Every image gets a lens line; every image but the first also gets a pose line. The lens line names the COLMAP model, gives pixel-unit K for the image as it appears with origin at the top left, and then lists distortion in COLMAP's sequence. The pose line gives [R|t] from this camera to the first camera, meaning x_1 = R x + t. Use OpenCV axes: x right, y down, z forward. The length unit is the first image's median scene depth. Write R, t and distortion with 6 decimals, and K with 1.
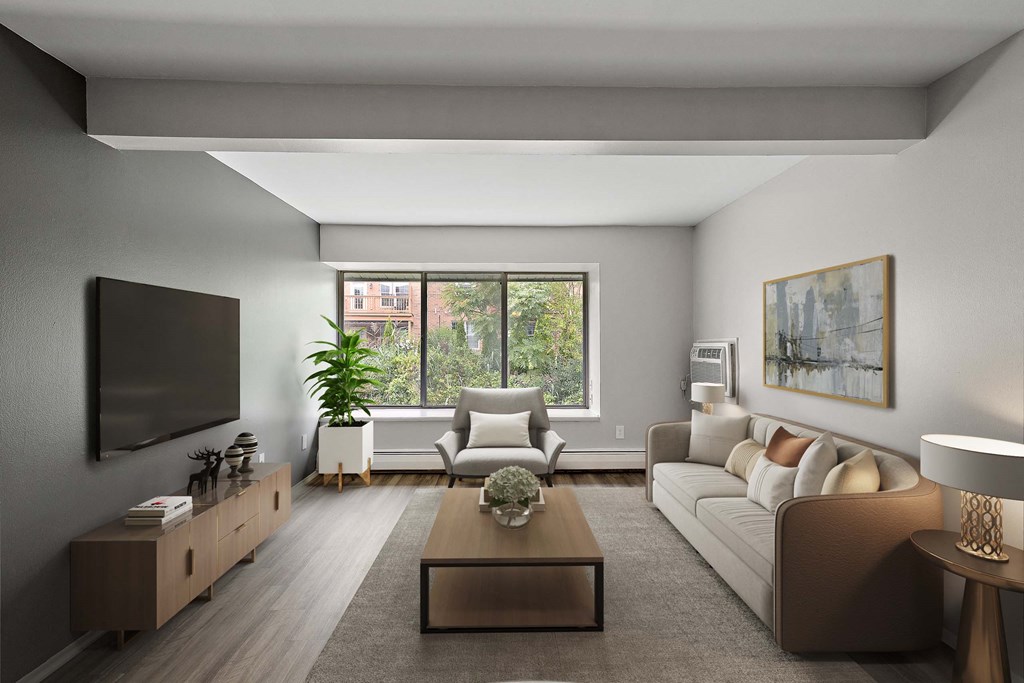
lens RADIAL K [[454.3, 0, 514.8], [0, 454.3, 340.2], [0, 0, 1]] dist [-0.001734, 0.000163]
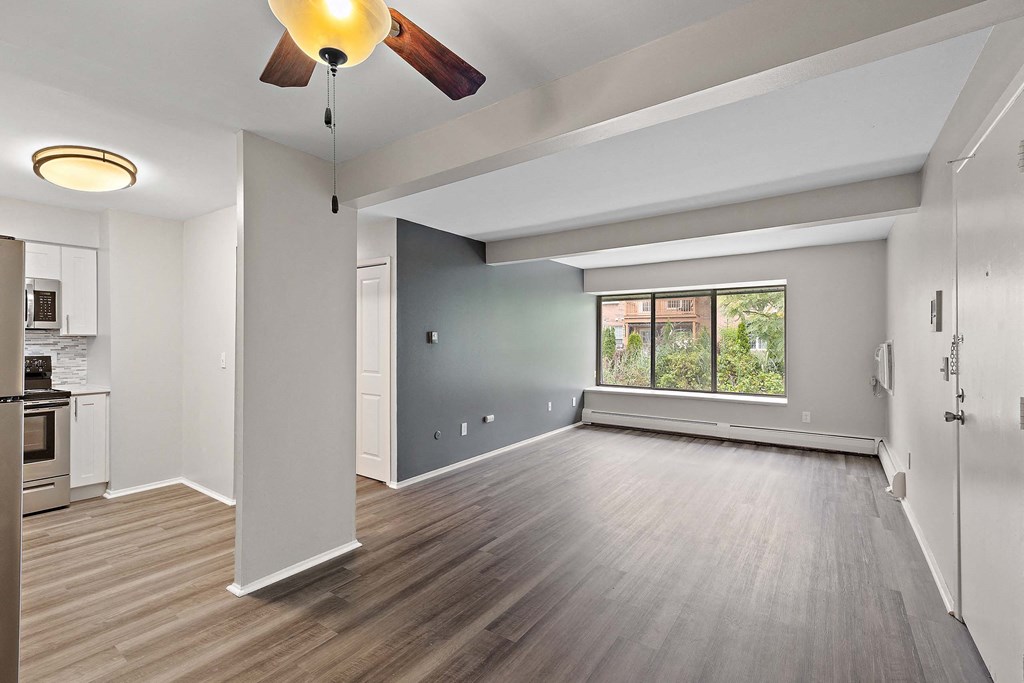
lens RADIAL K [[457.6, 0, 520.9], [0, 457.6, 336.9], [0, 0, 1]] dist [0.001364, 0.000291]
pose [[0.815208, -0.003695, -0.579156, 0.288769], [-0.000436, 0.999975, -0.006993, -0.002526], [0.579168, 0.005954, 0.815186, -0.399495]]
